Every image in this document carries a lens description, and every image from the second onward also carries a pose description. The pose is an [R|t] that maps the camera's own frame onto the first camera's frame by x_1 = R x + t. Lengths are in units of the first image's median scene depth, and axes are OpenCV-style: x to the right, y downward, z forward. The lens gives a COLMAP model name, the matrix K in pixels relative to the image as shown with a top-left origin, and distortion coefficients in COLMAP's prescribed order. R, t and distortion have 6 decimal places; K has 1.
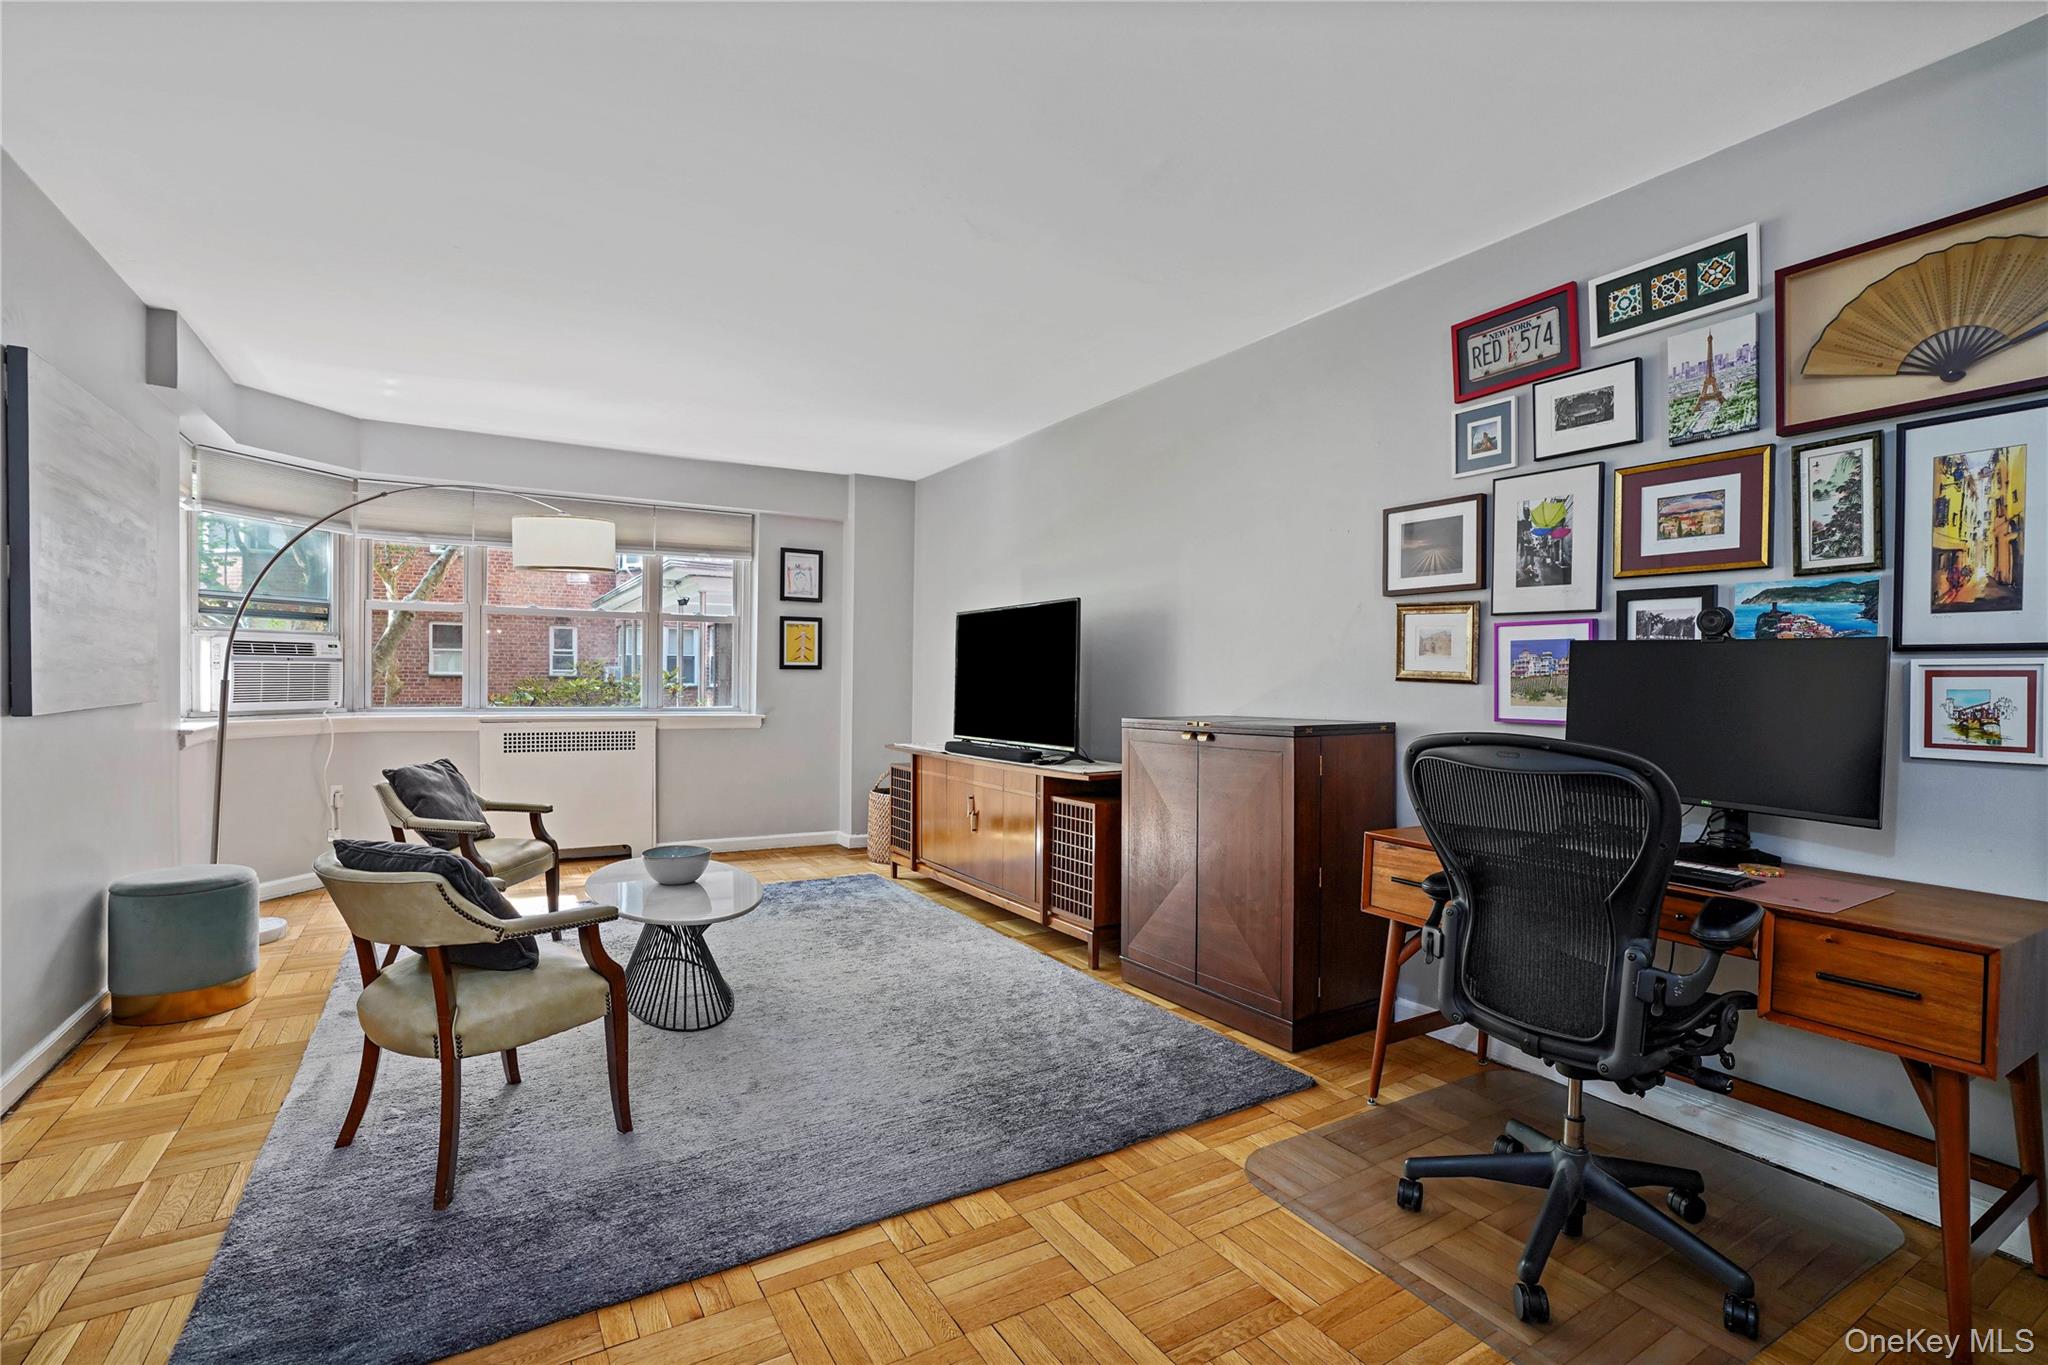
lens RADIAL K [[956.2, 0, 1046.0], [0, 956.2, 678.5], [0, 0, 1]] dist [-0.053511, 0.020253]
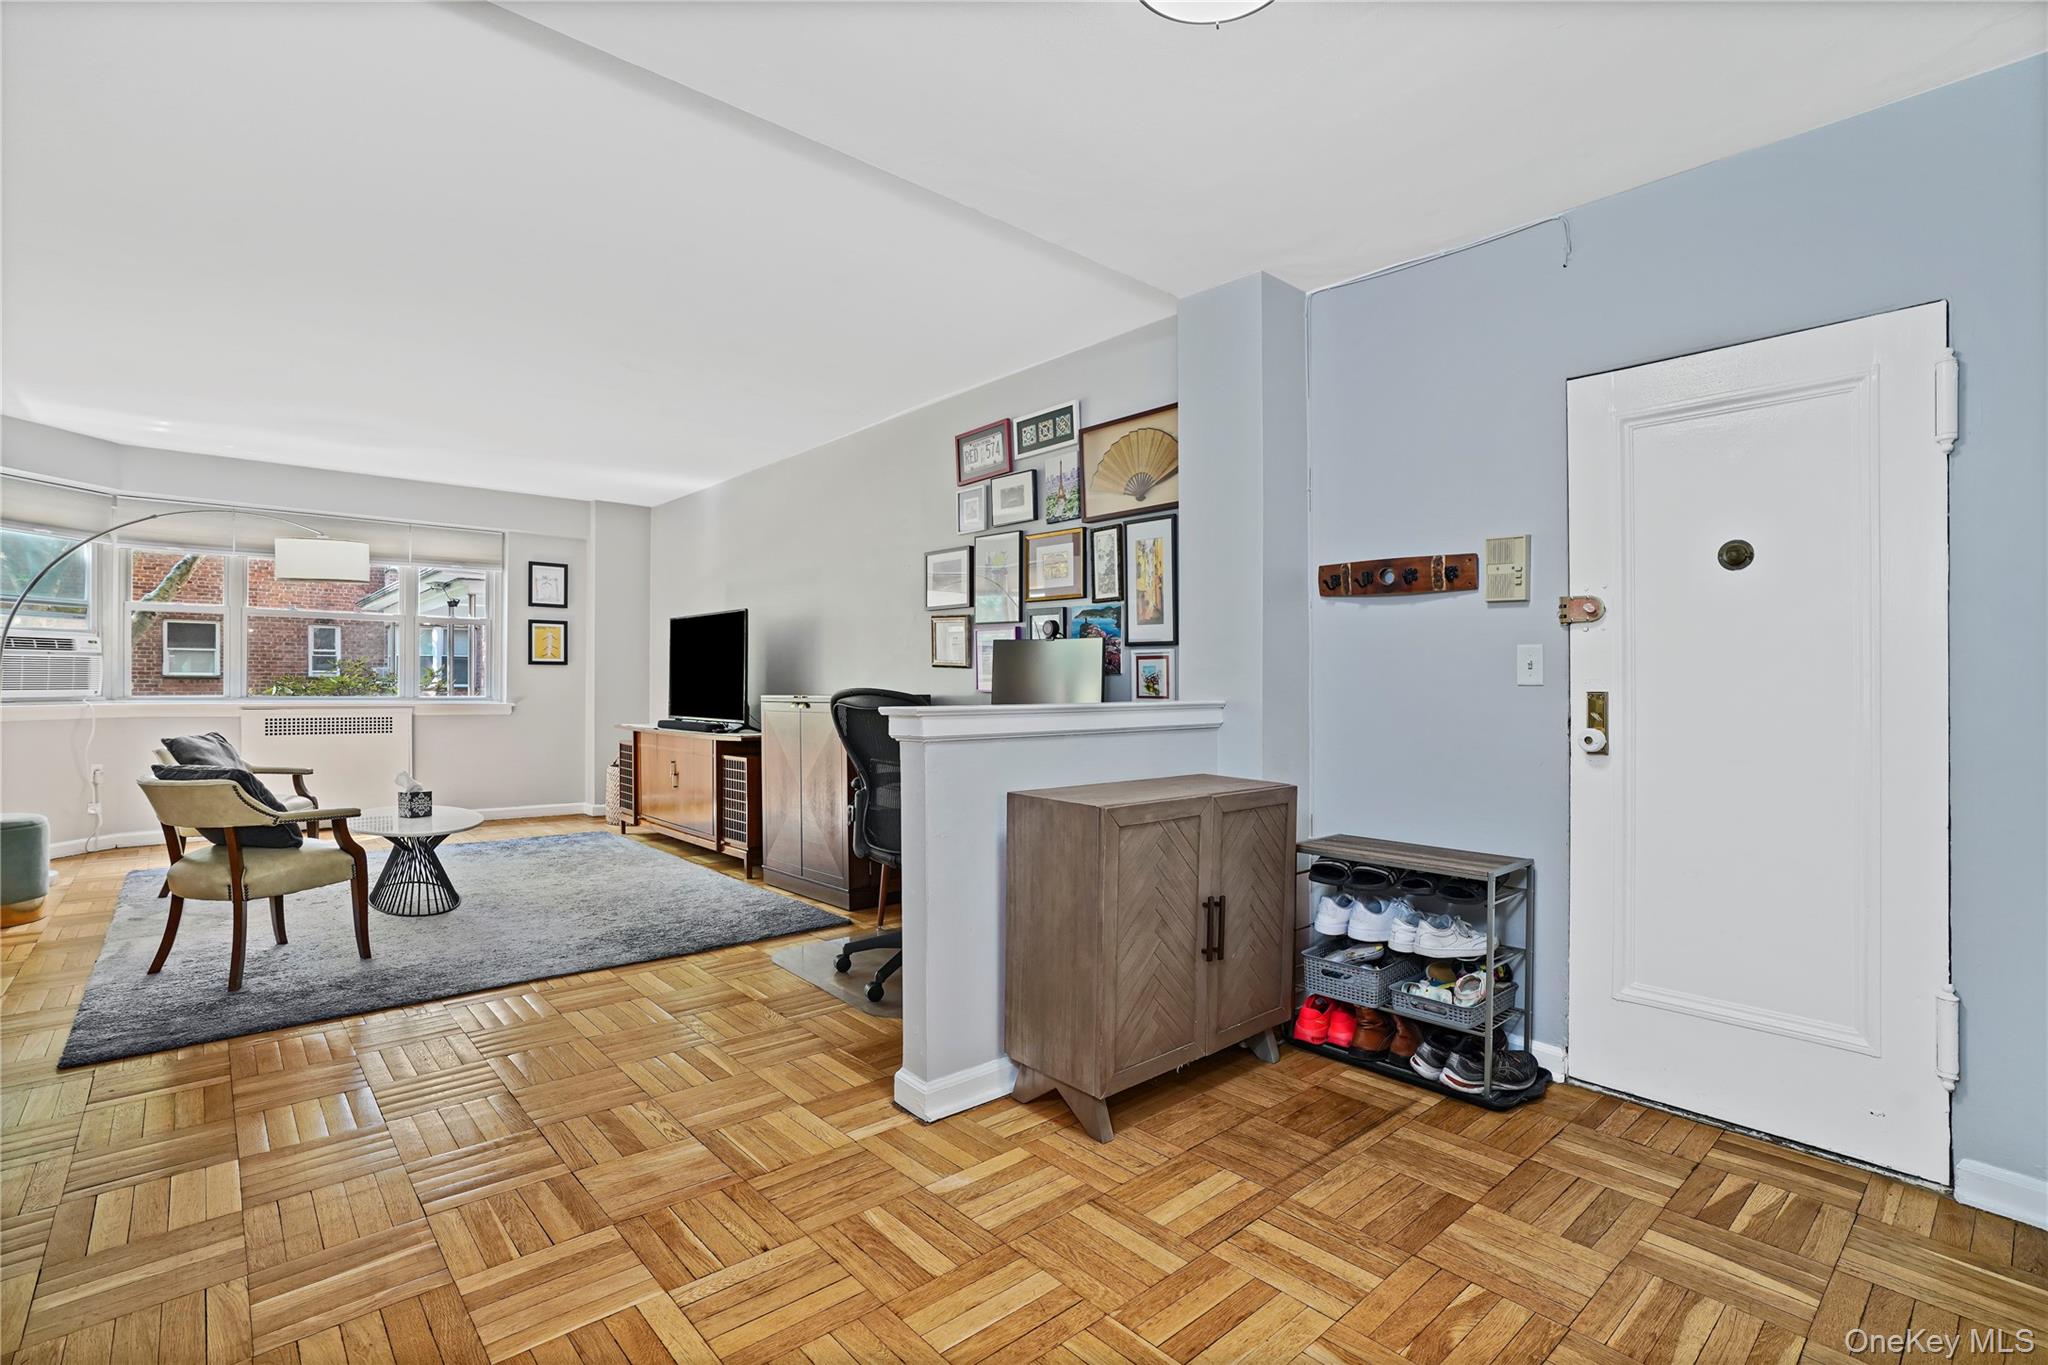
lens RADIAL K [[956.2, 0, 1055.9], [0, 956.2, 685.2], [0, 0, 1]] dist [-0.053511, 0.020253]
pose [[0.981609, -0.001570, 0.190897, 0.275115], [0.001219, 0.999997, 0.001960, 0.028801], [-0.190899, -0.001691, 0.981608, -0.528349]]
